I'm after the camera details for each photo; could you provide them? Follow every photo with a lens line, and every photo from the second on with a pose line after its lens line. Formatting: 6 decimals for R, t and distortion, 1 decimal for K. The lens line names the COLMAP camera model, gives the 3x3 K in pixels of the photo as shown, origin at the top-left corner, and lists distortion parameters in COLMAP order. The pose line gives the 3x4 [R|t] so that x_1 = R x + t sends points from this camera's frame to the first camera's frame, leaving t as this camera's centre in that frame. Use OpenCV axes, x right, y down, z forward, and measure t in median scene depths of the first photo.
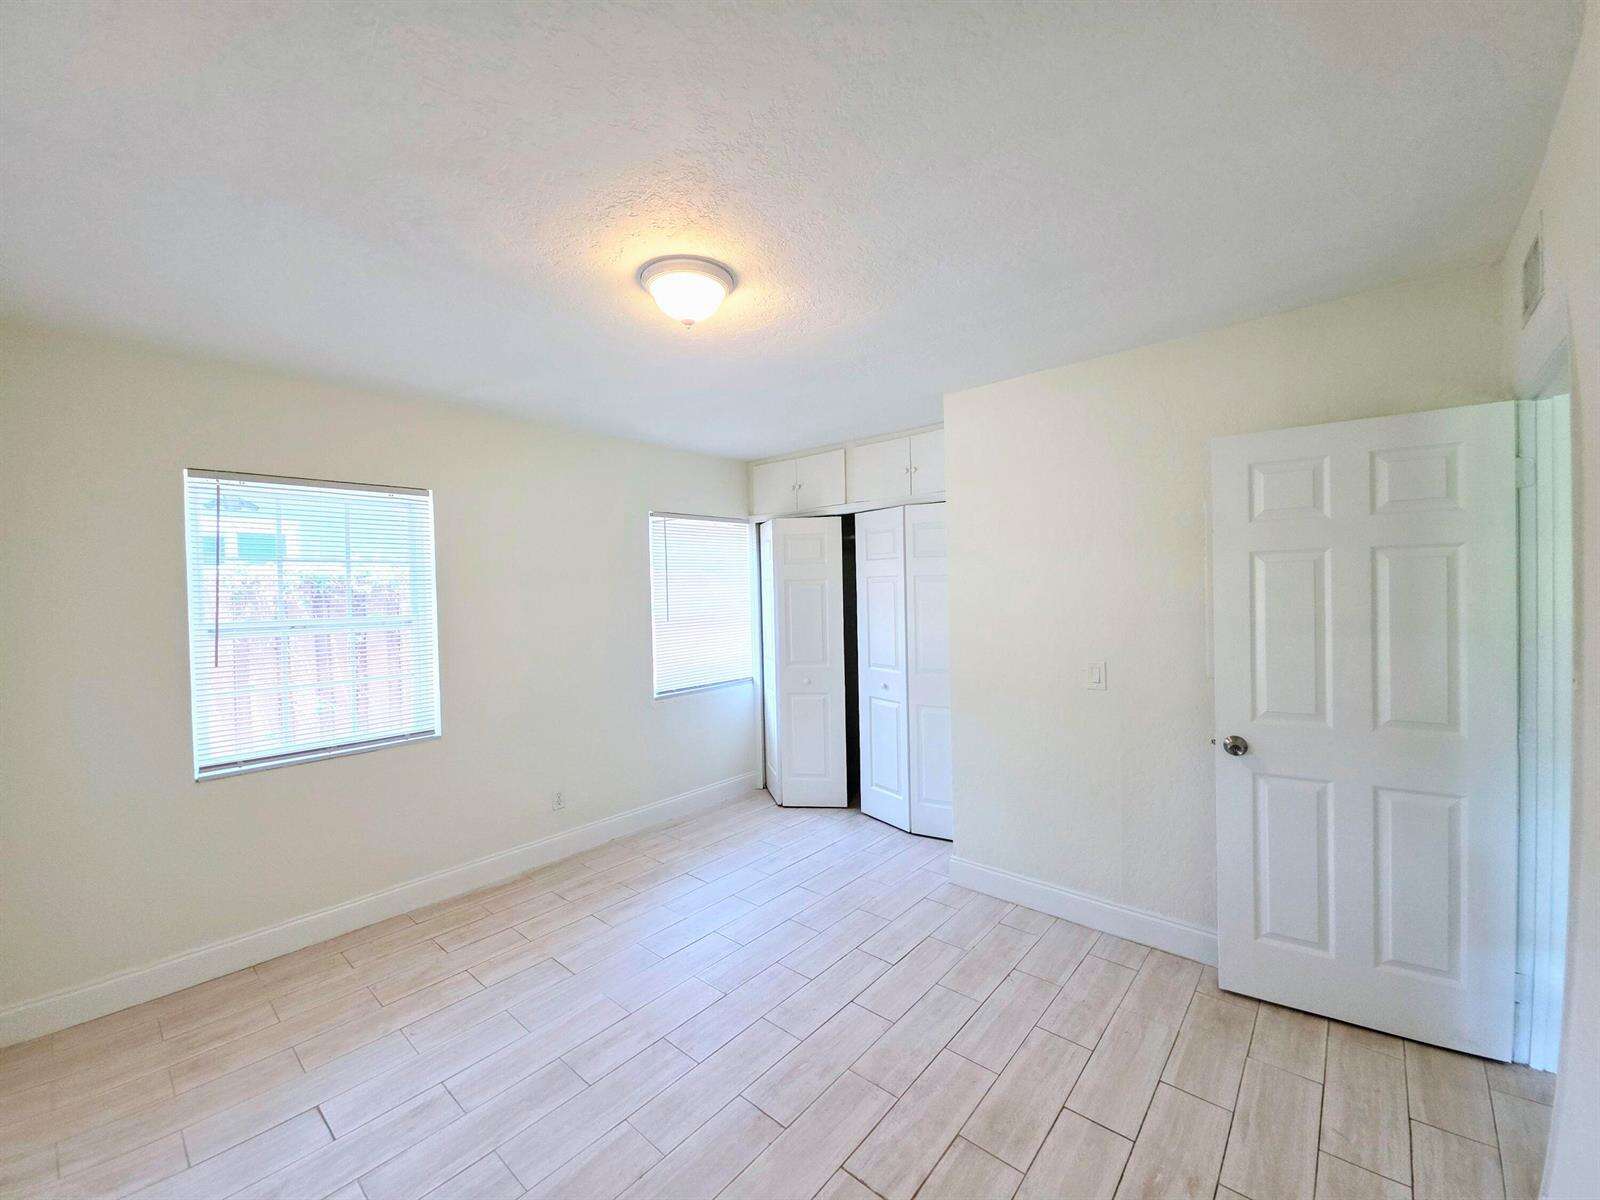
lens RADIAL K [[637.7, 0, 797.4], [0, 637.7, 594.3], [0, 0, 1]] dist [0.001091, -0.001154]
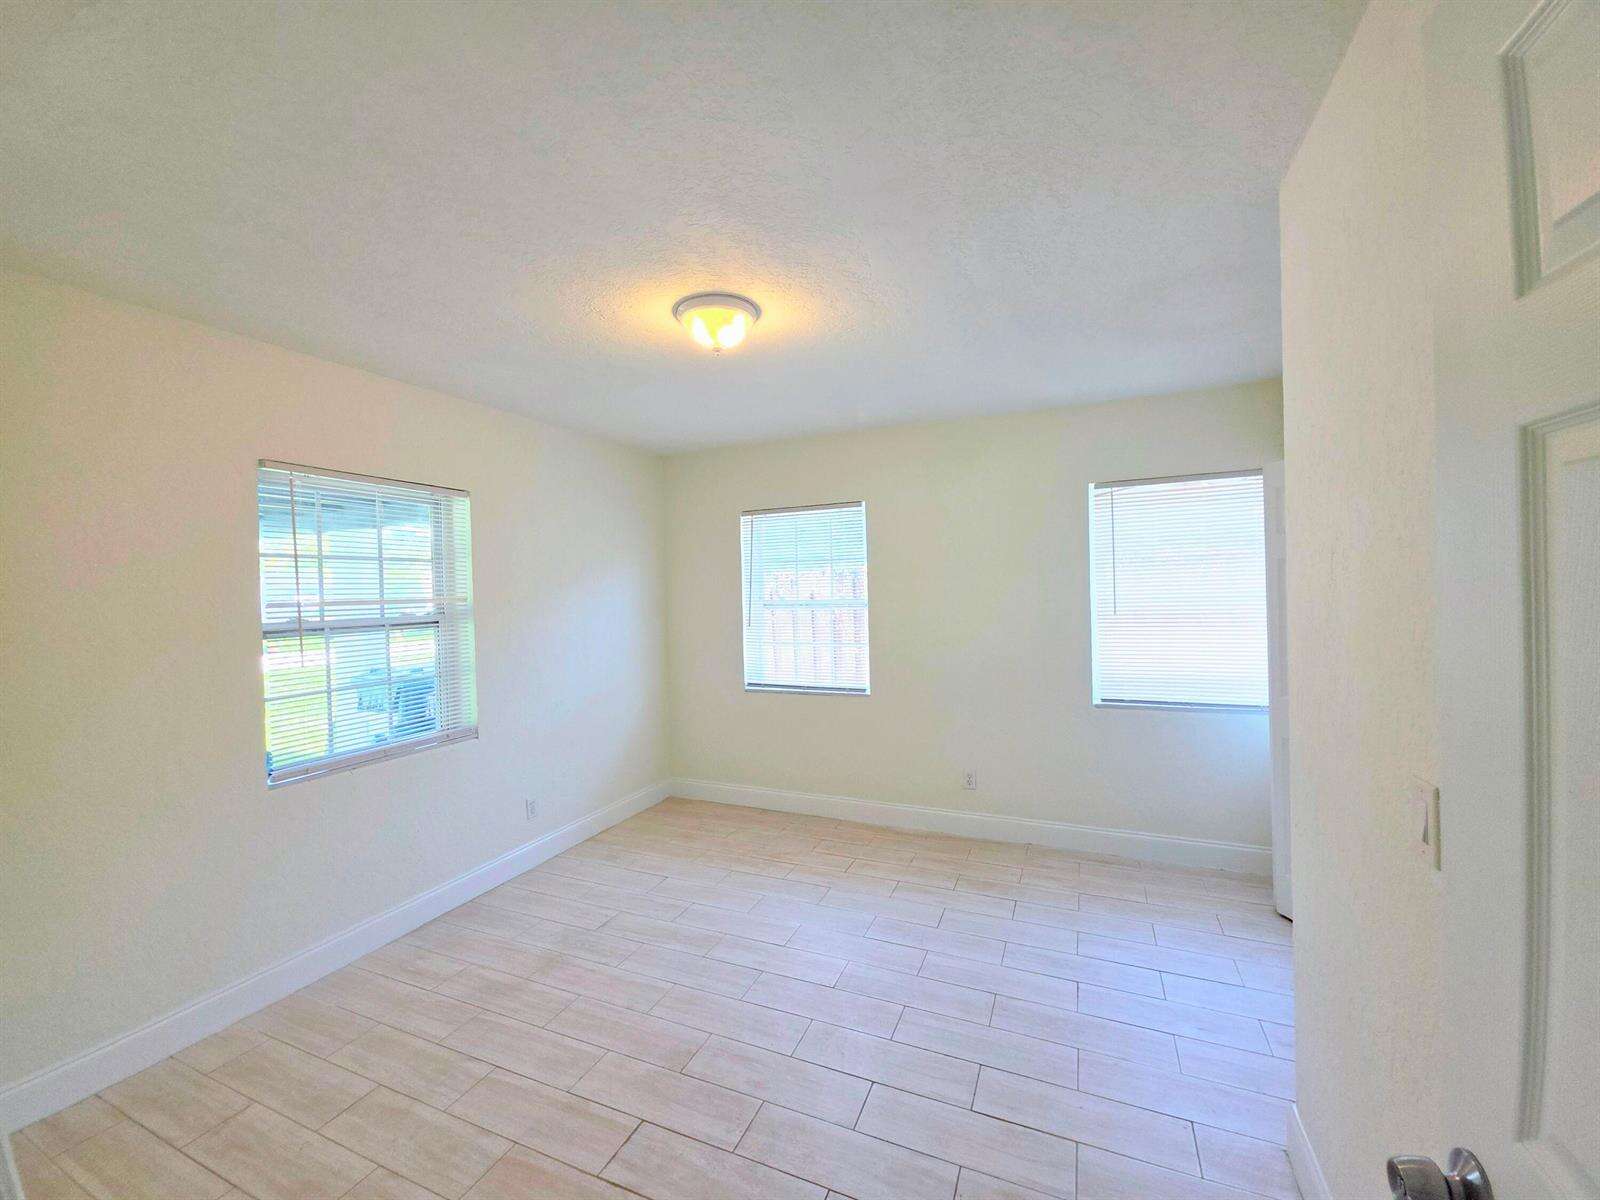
lens RADIAL K [[637.7, 0, 798.8], [0, 637.7, 596.8], [0, 0, 1]] dist [0.001091, -0.001154]
pose [[0.307136, 0.025519, -0.951323, 0.663636], [0.008079, 0.999534, 0.029421, -0.012193], [0.951631, -0.016722, 0.306787, 0.535596]]
